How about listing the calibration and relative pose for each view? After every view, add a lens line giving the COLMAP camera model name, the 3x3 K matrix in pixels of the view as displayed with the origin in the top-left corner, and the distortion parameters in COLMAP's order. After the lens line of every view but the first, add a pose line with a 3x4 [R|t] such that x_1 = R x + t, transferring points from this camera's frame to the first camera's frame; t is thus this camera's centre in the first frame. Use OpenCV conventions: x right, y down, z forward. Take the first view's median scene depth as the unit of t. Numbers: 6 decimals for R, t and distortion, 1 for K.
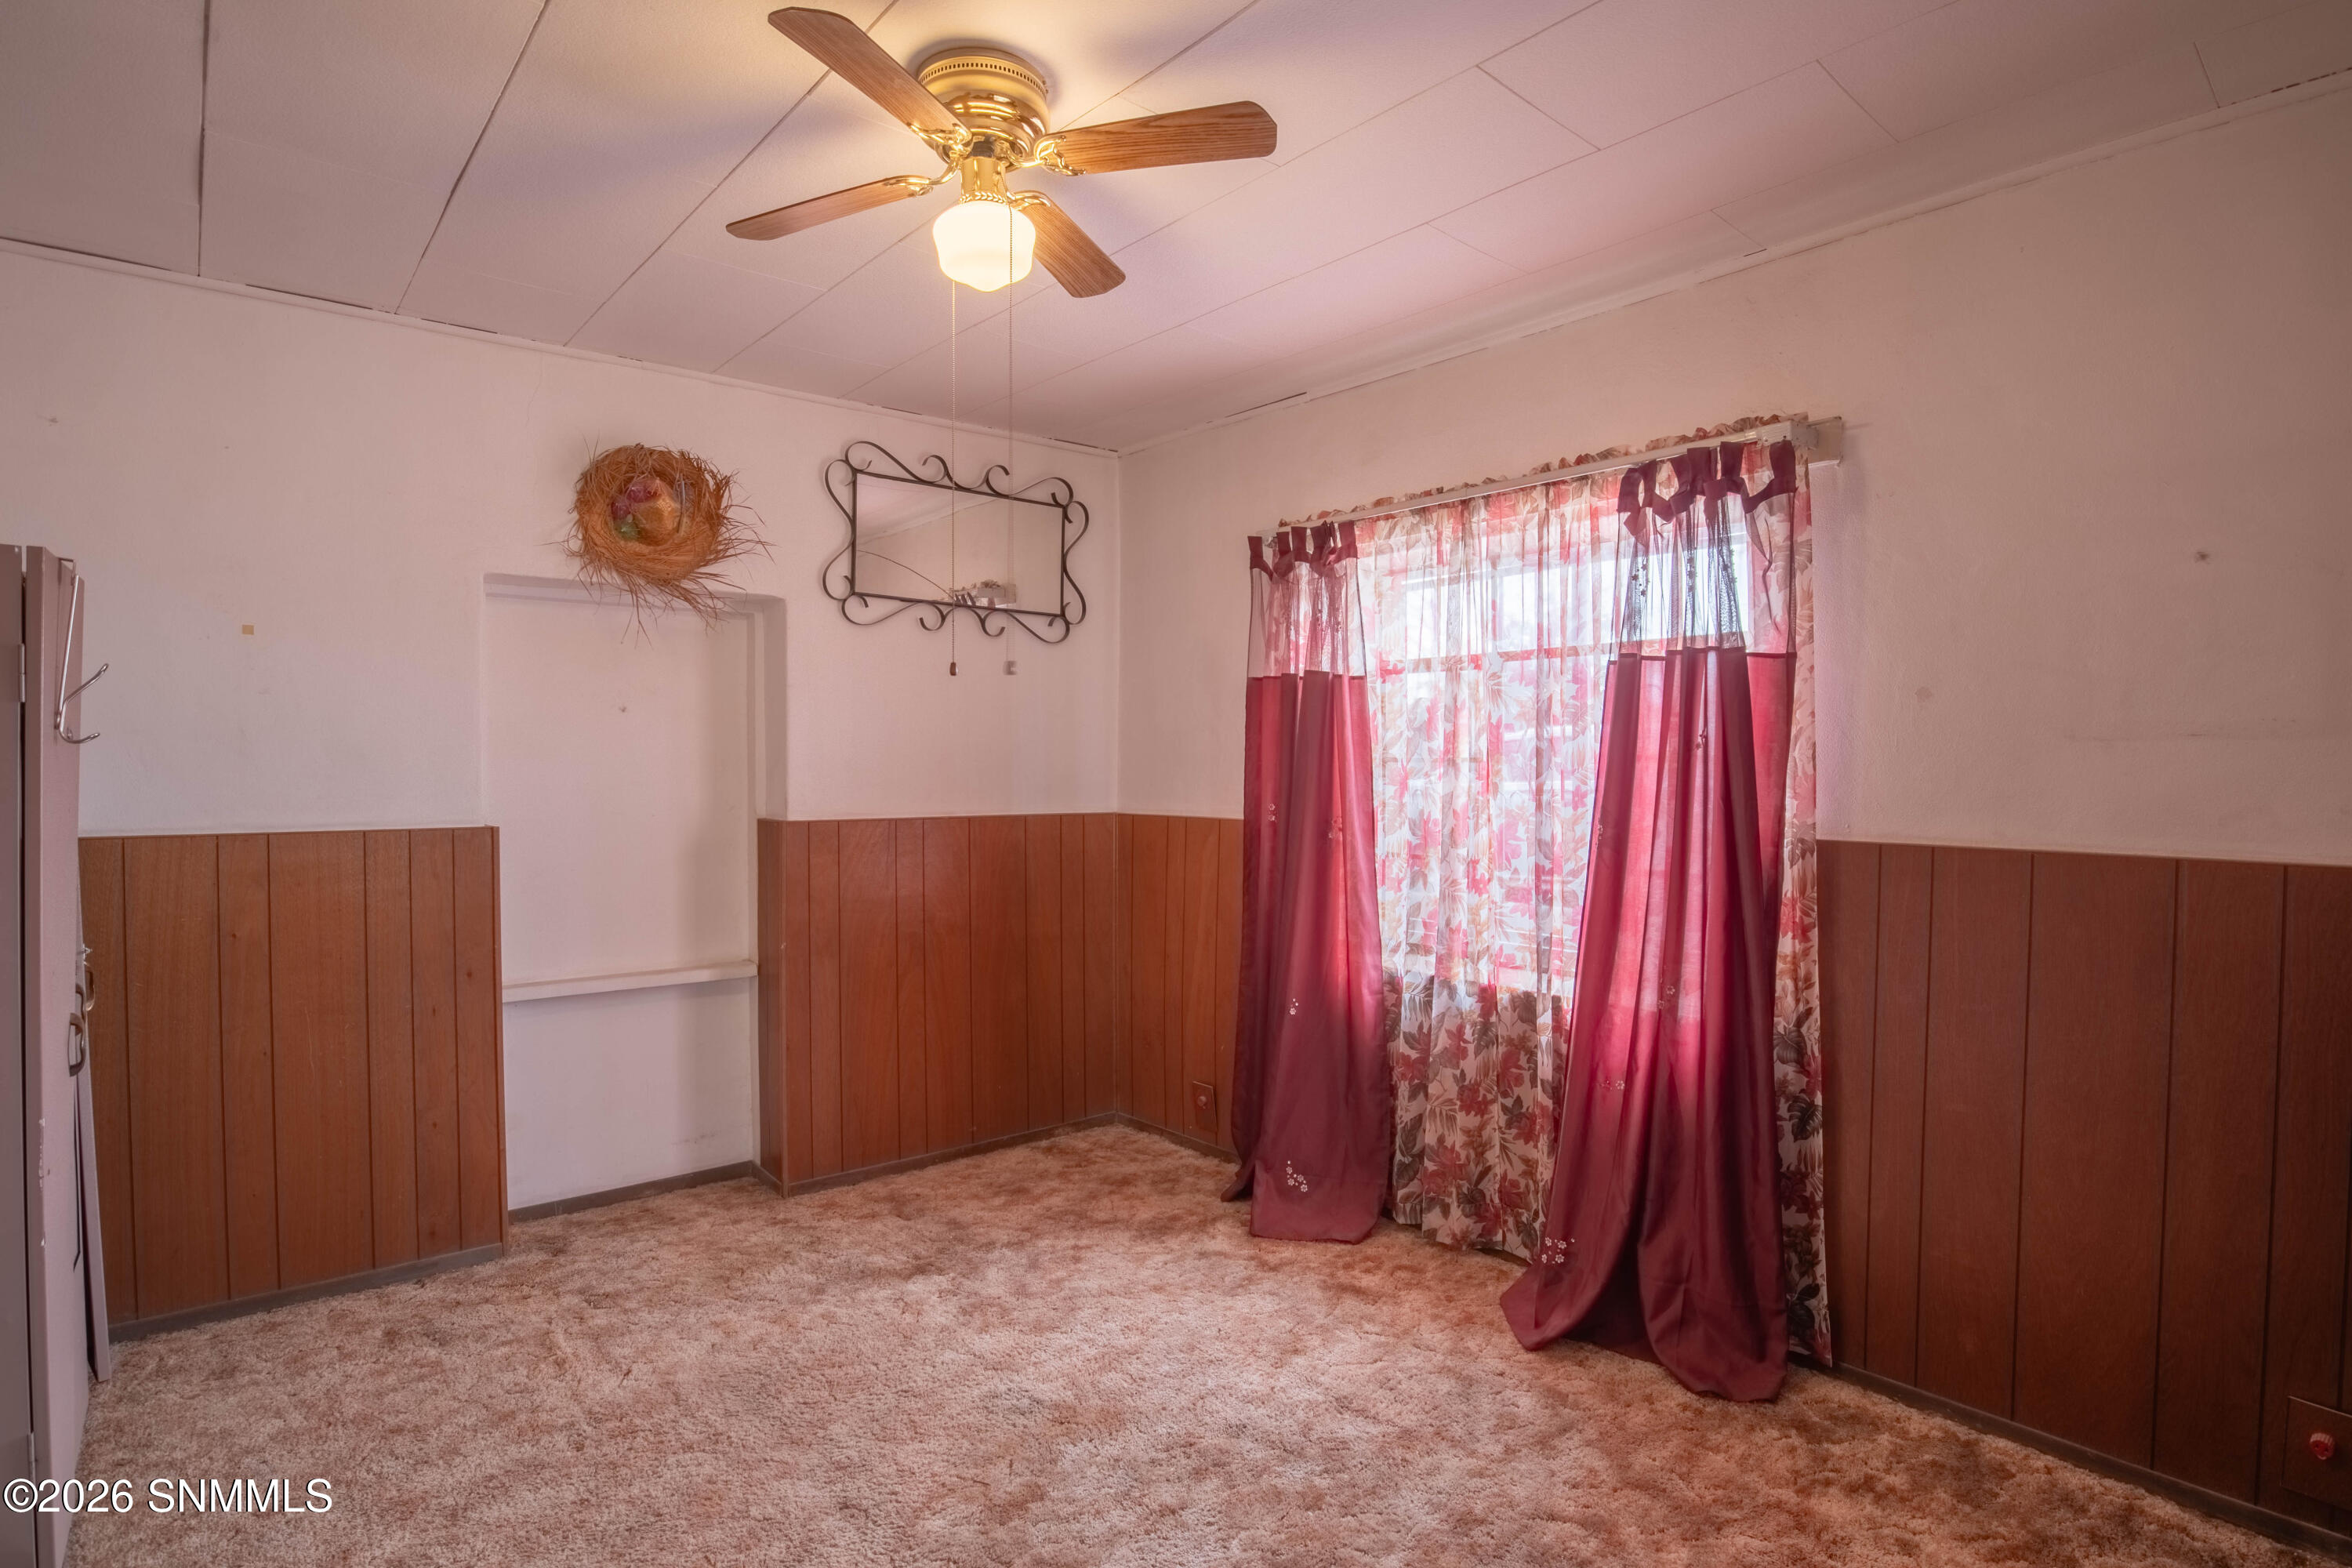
lens RADIAL K [[1183.3, 0, 1171.0], [0, 1183.3, 776.1], [0, 0, 1]] dist [-0.049404, 0.002213]
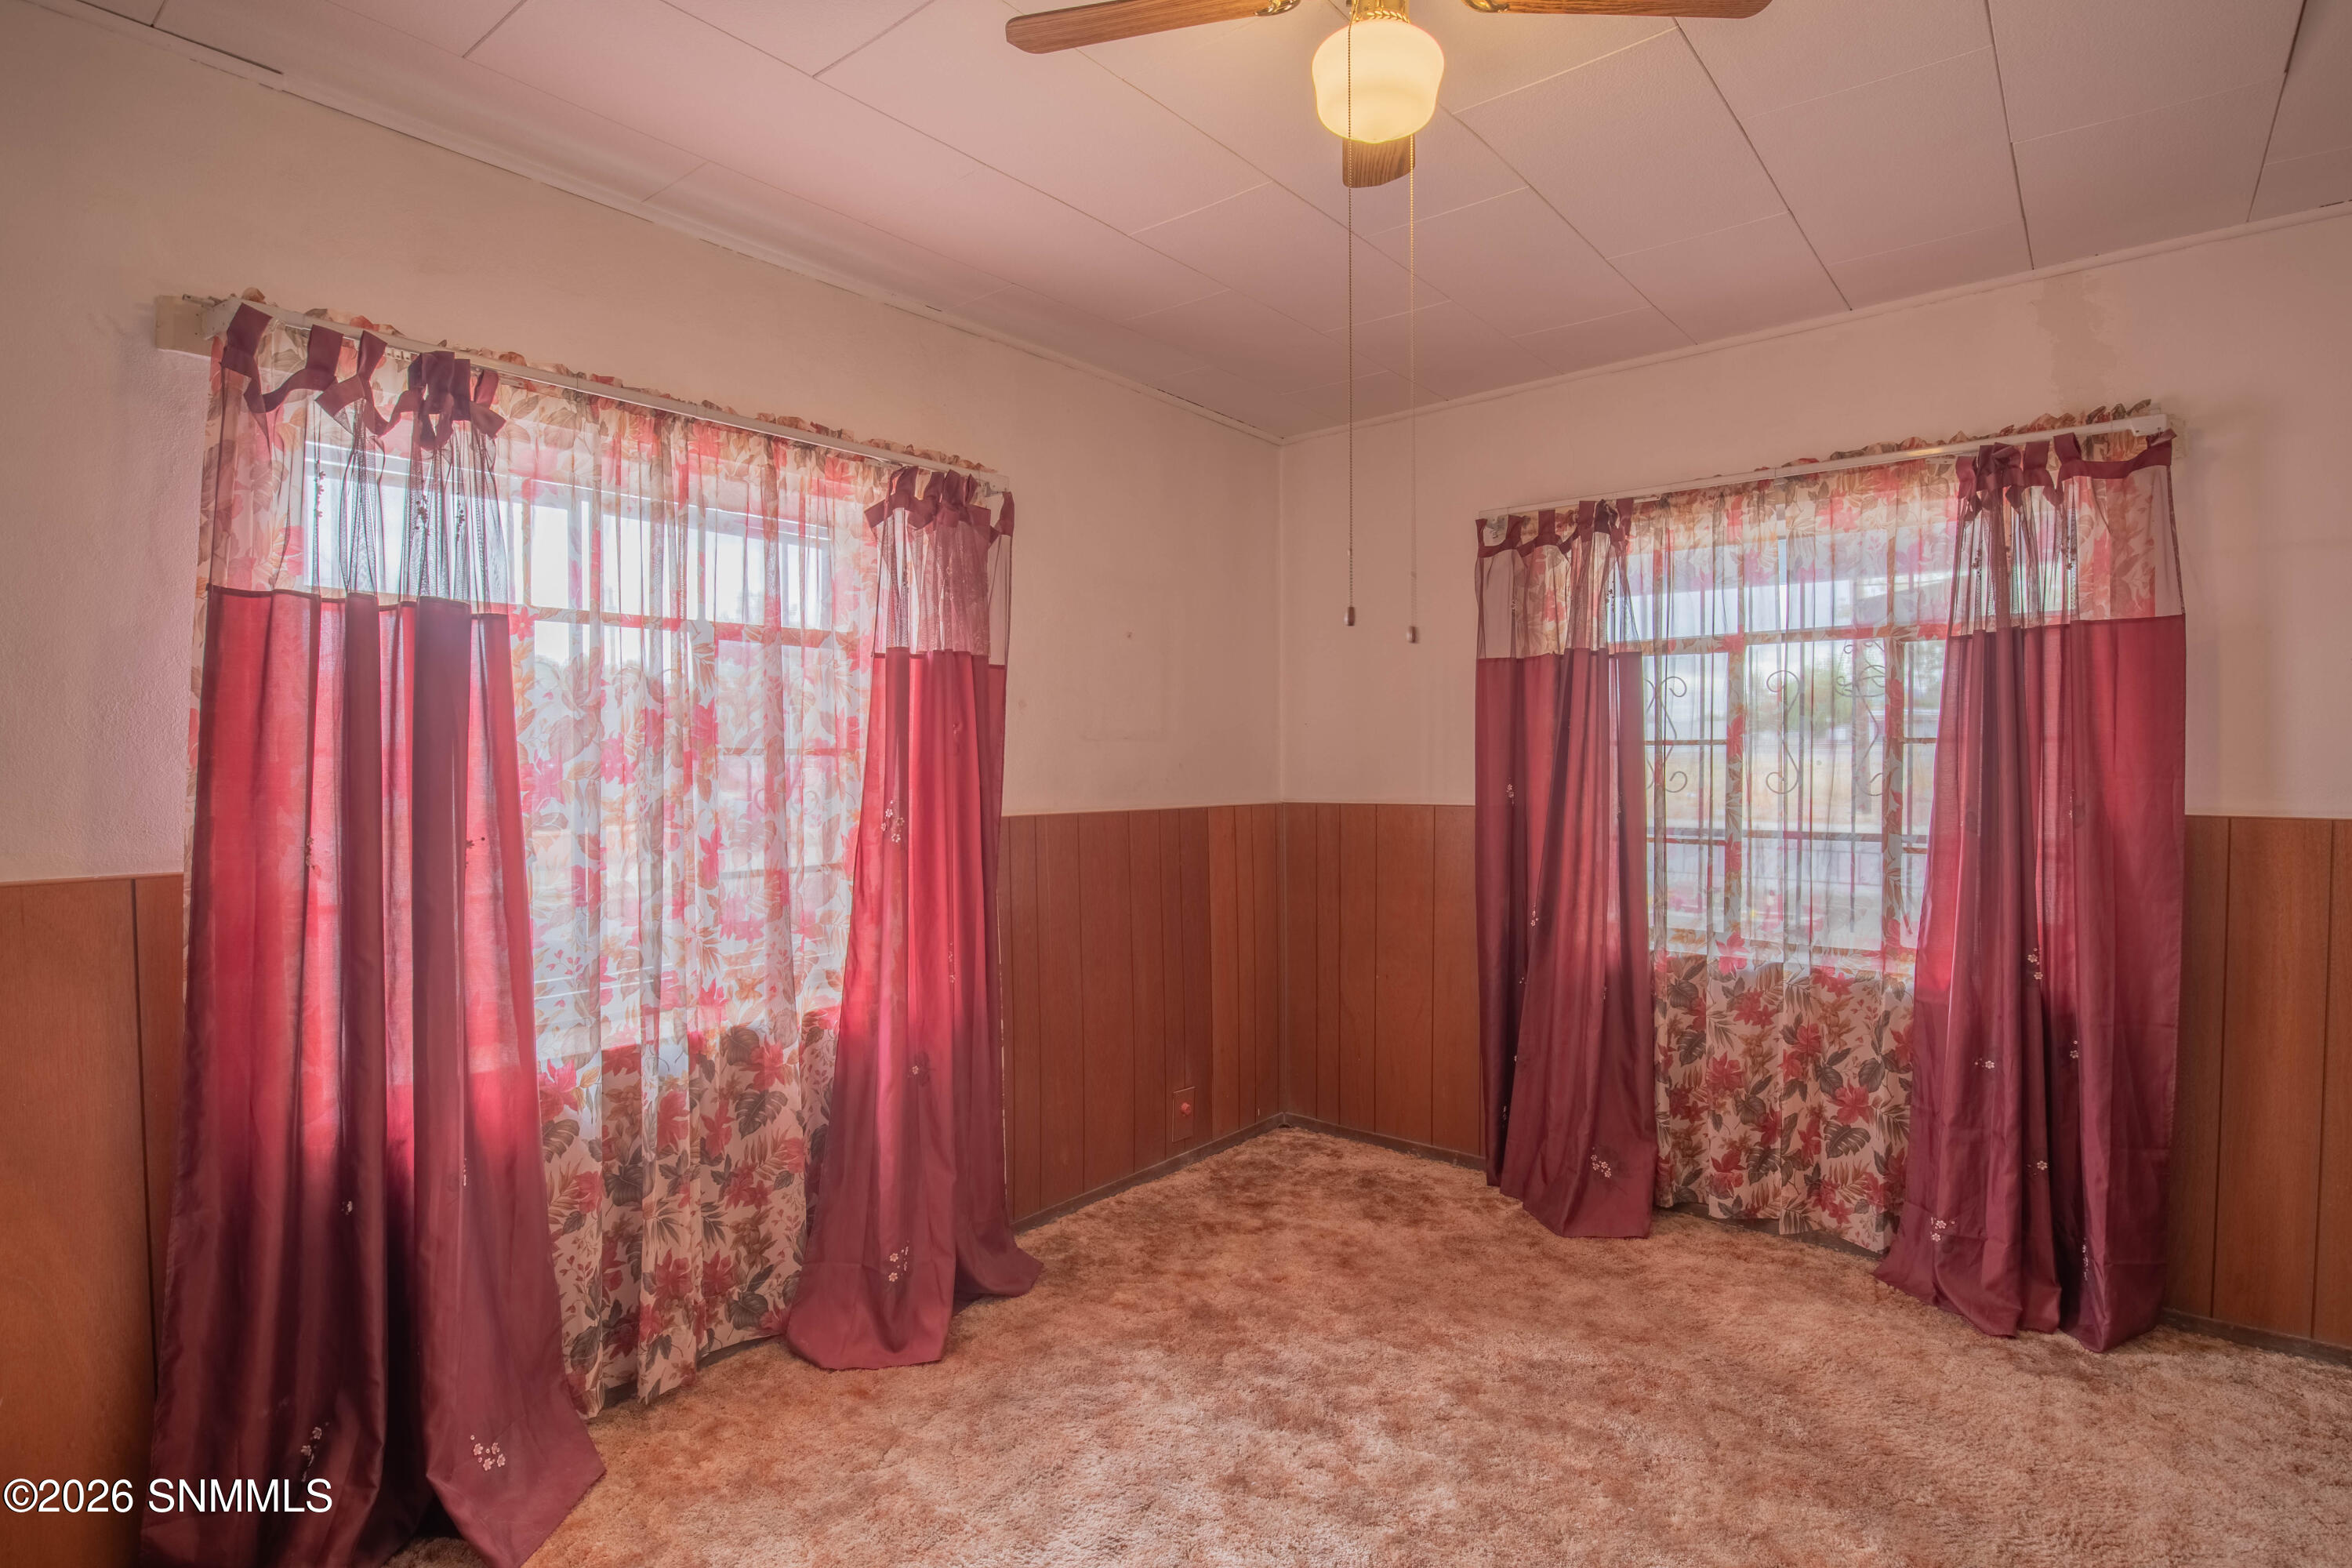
lens RADIAL K [[1183.3, 0, 1170.4], [0, 1183.3, 785.1], [0, 0, 1]] dist [-0.049404, 0.002213]
pose [[-0.191740, -0.021423, 0.981212, -0.619722], [0.014111, 0.999598, 0.024582, -0.007621], [-0.981344, 0.018559, -0.191360, 0.909919]]
